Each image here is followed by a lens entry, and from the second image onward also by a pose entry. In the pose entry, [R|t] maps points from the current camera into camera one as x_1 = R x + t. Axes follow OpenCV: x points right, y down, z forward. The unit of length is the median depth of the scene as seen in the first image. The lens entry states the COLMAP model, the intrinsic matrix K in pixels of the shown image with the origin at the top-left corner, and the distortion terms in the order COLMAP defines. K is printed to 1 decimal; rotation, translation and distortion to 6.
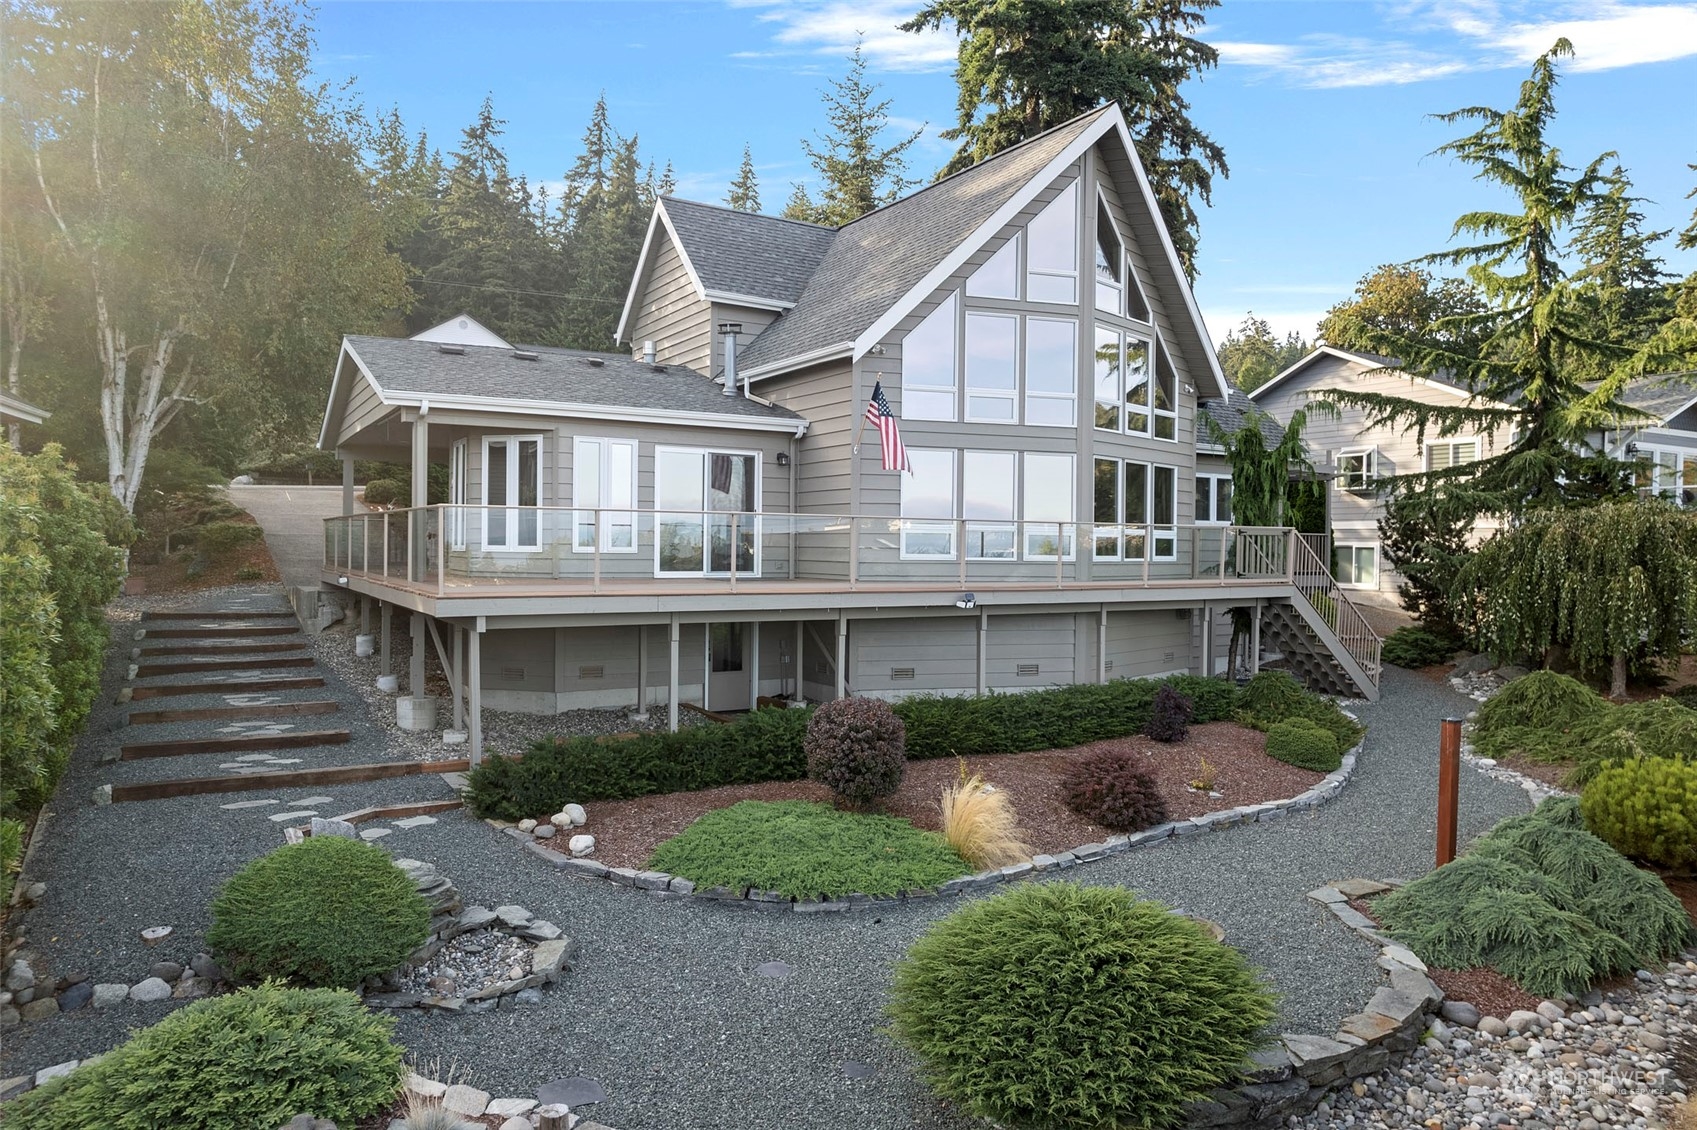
lens RADIAL K [[1092.3, 0, 852.4], [0, 1092.3, 556.2], [0, 0, 1]] dist [0.000086, 0.001416]
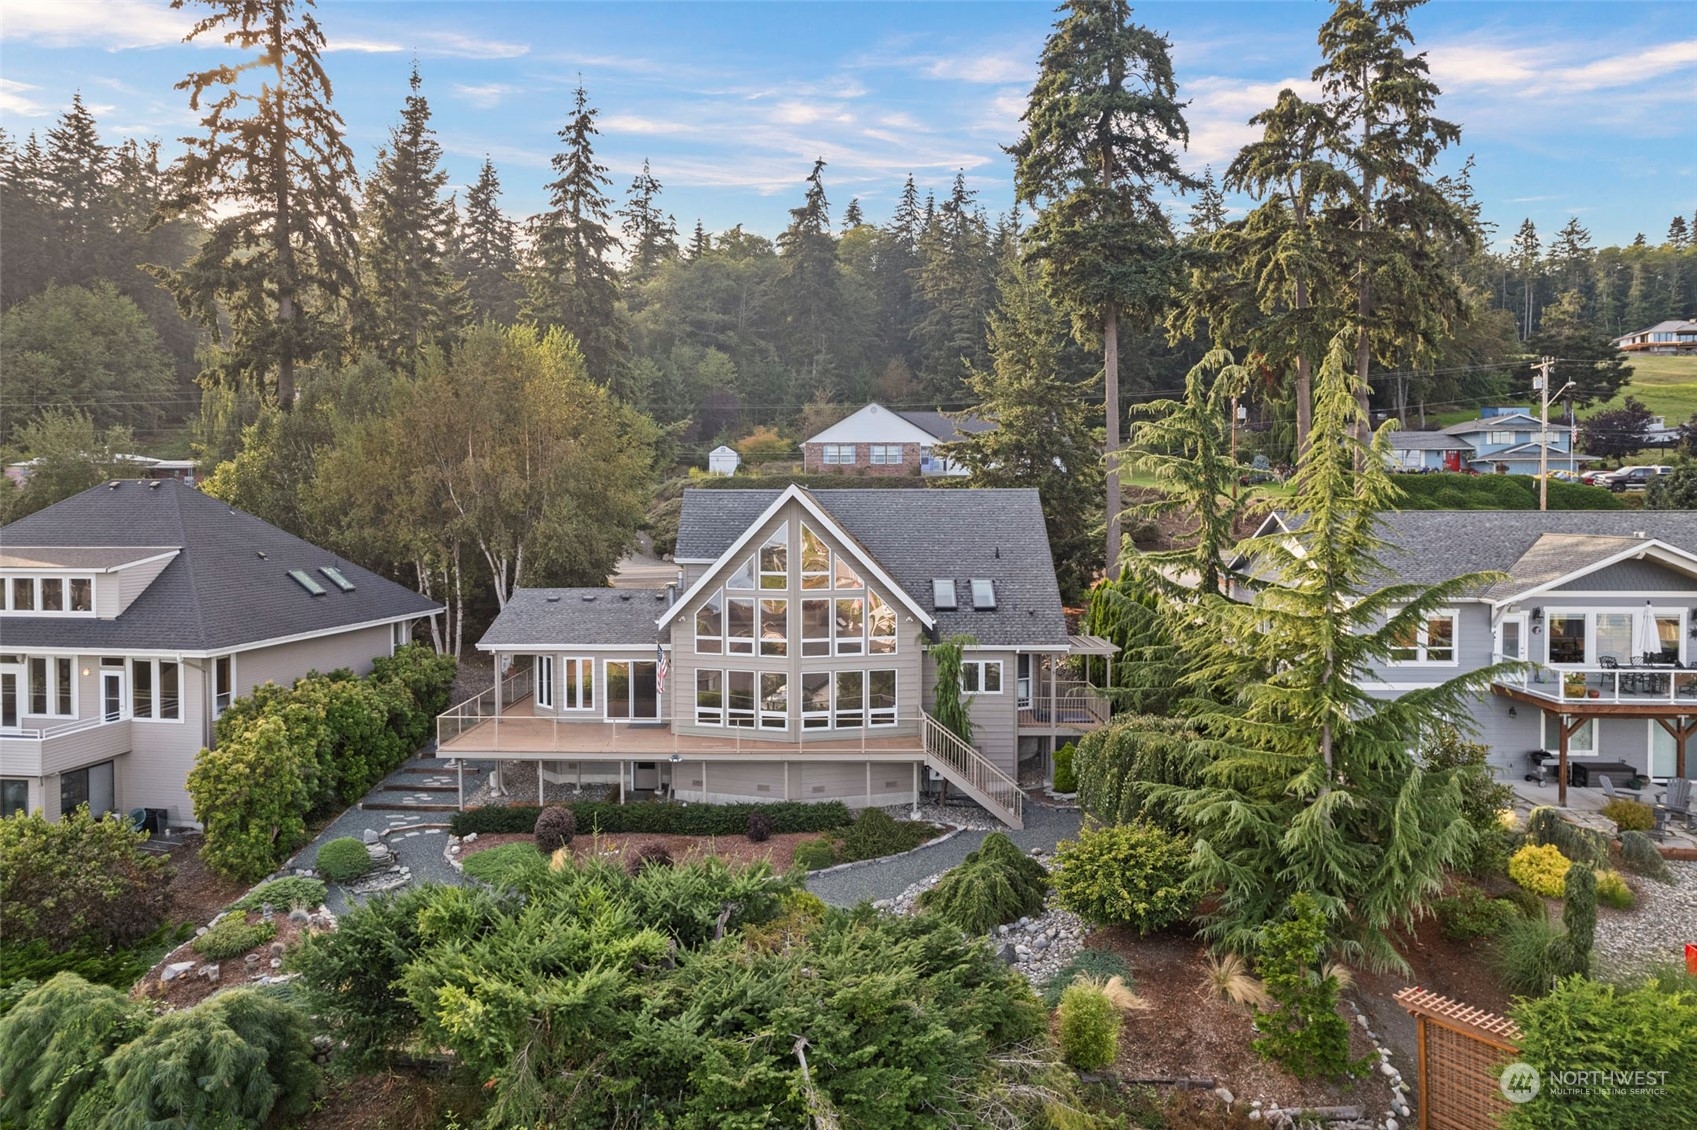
lens RADIAL K [[1092.3, 0, 842.8], [0, 1092.3, 563.0], [0, 0, 1]] dist [0.000086, 0.001416]
pose [[0.860119, 0.015818, -0.509848, 1.178935], [-0.000786, 0.999559, 0.029685, -0.322210], [0.510093, -0.025131, 0.859752, -0.510497]]
